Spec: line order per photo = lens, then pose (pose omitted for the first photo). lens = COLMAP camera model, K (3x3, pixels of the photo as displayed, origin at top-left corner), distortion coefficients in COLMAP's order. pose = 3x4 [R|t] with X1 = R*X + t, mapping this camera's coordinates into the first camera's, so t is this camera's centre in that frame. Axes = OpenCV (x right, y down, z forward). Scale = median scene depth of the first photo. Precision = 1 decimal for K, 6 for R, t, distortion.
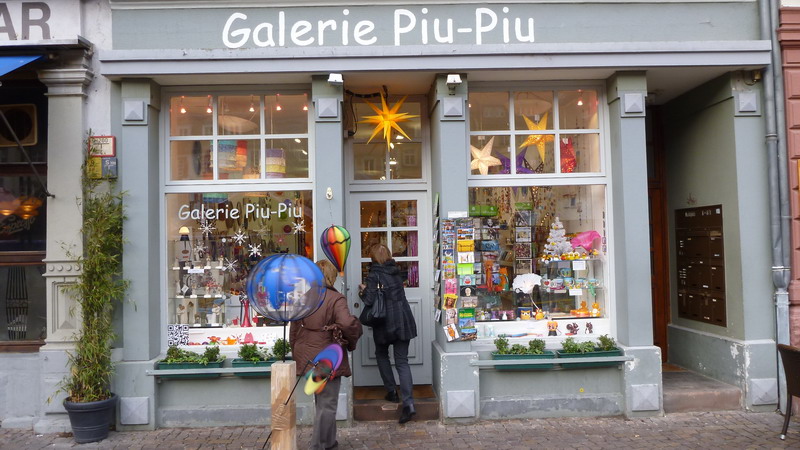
lens RADIAL K [[709.4, 0, 398.8], [0, 709.4, 226.9], [0, 0, 1]] dist [0.001281, -0.000155]
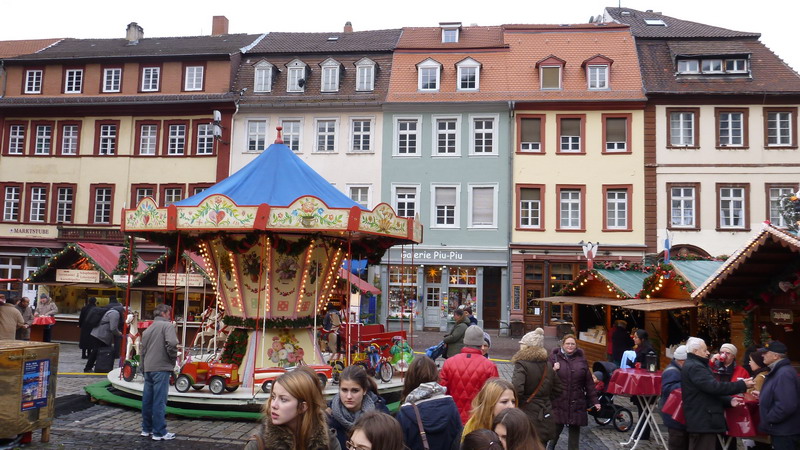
lens RADIAL K [[709.4, 0, 400.8], [0, 709.4, 227.3], [0, 0, 1]] dist [0.001281, -0.000155]
pose [[0.988549, 0.037234, -0.146233, 0.489449], [-0.045049, 0.997707, -0.050501, -0.210072], [0.144018, 0.056511, 0.987960, -4.057483]]
